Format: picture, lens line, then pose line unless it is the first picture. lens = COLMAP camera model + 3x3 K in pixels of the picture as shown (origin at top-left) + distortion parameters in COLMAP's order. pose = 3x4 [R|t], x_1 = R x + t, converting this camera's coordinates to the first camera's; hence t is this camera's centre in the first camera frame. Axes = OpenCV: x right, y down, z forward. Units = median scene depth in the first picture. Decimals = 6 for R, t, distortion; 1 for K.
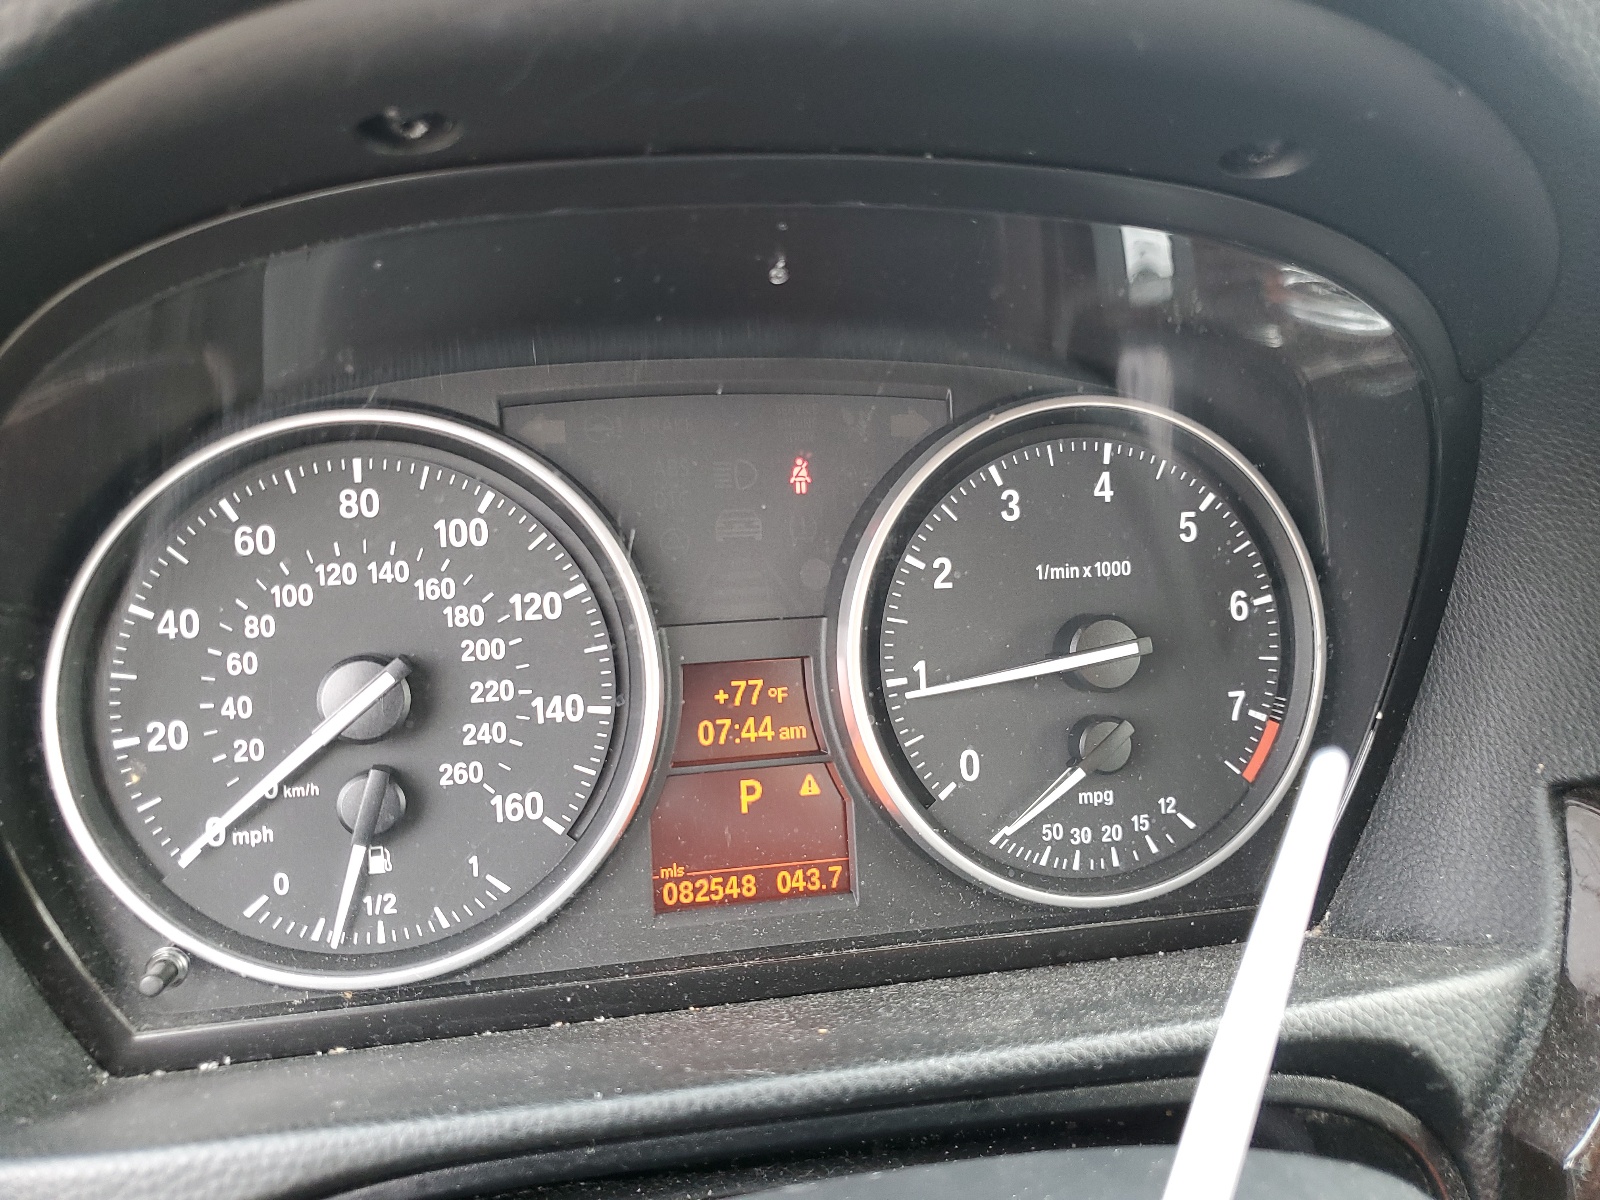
lens RADIAL K [[1224.8, 0, 799.0], [0, 1224.8, 598.5], [0, 0, 1]] dist [0.003292, 0.000598]
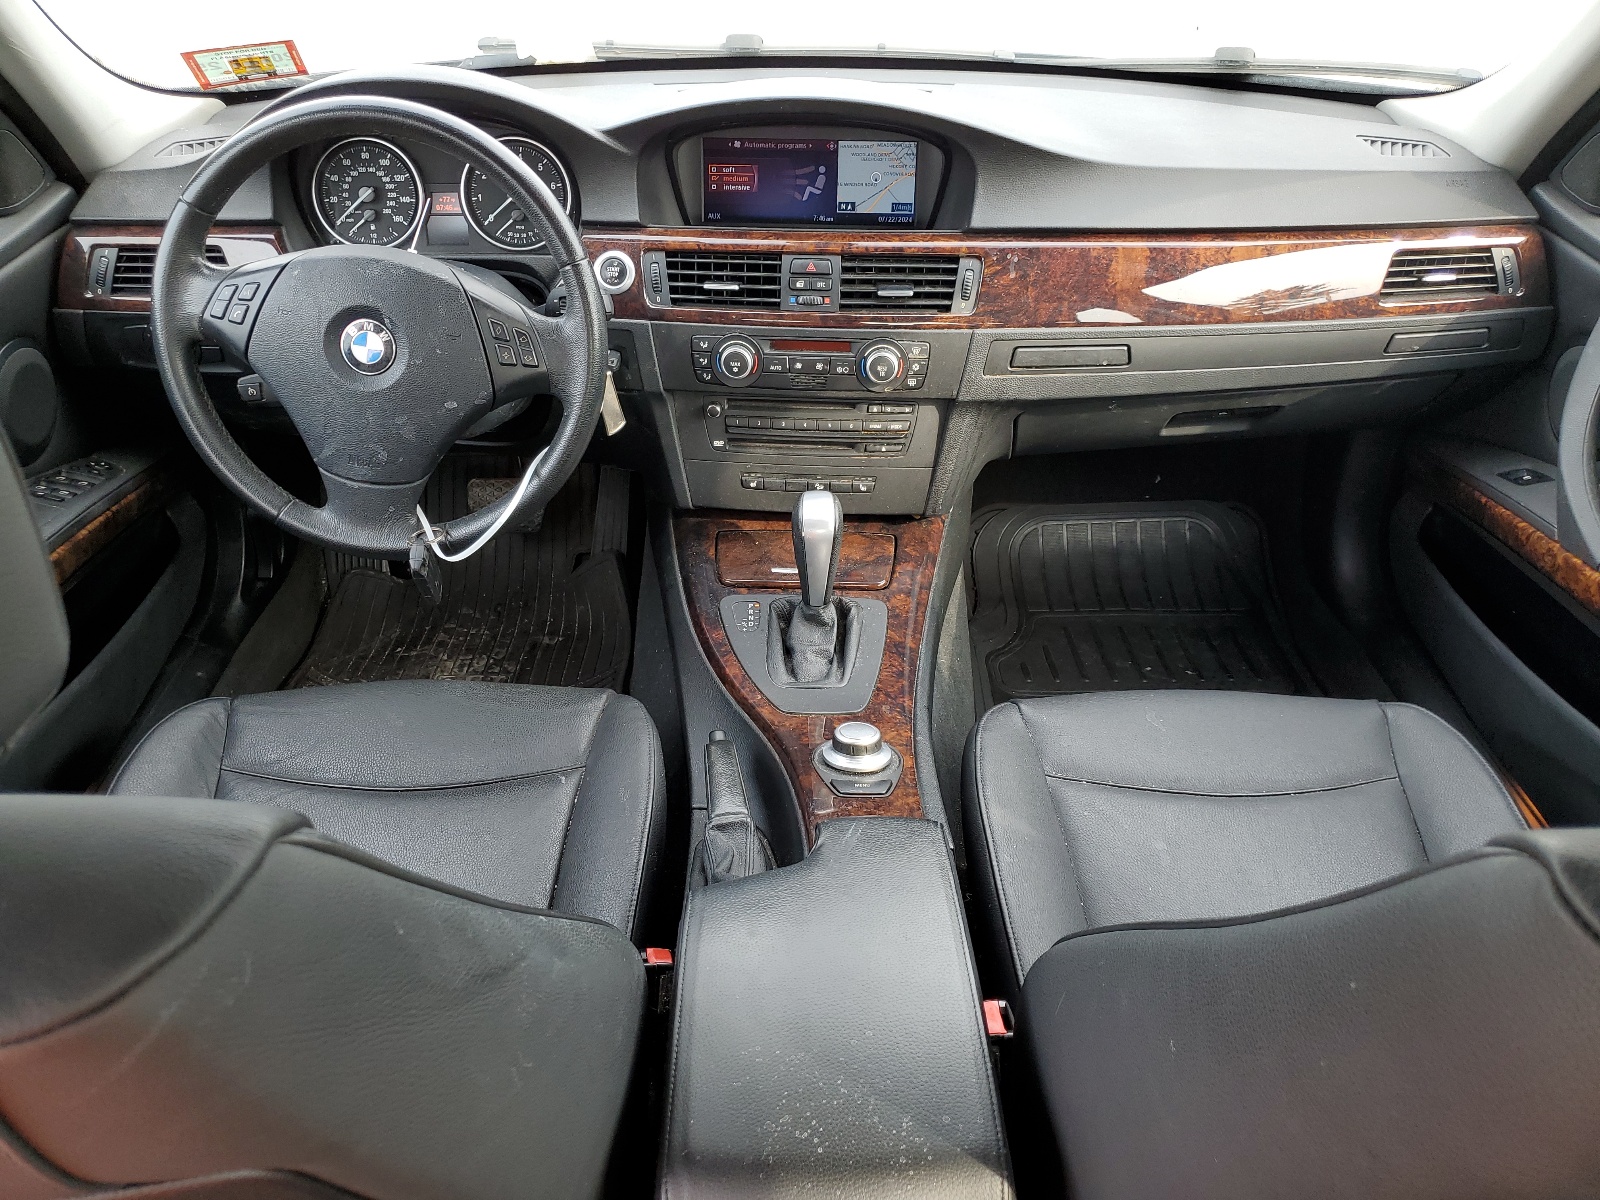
lens RADIAL K [[1224.8, 0, 800.0], [0, 1224.8, 598.3], [0, 0, 1]] dist [0.003292, 0.000598]
pose [[0.979556, 0.097435, -0.176002, 2.532663], [-0.045032, 0.958883, 0.280205, 0.182660], [0.196067, -0.266551, 0.943668, -4.028786]]
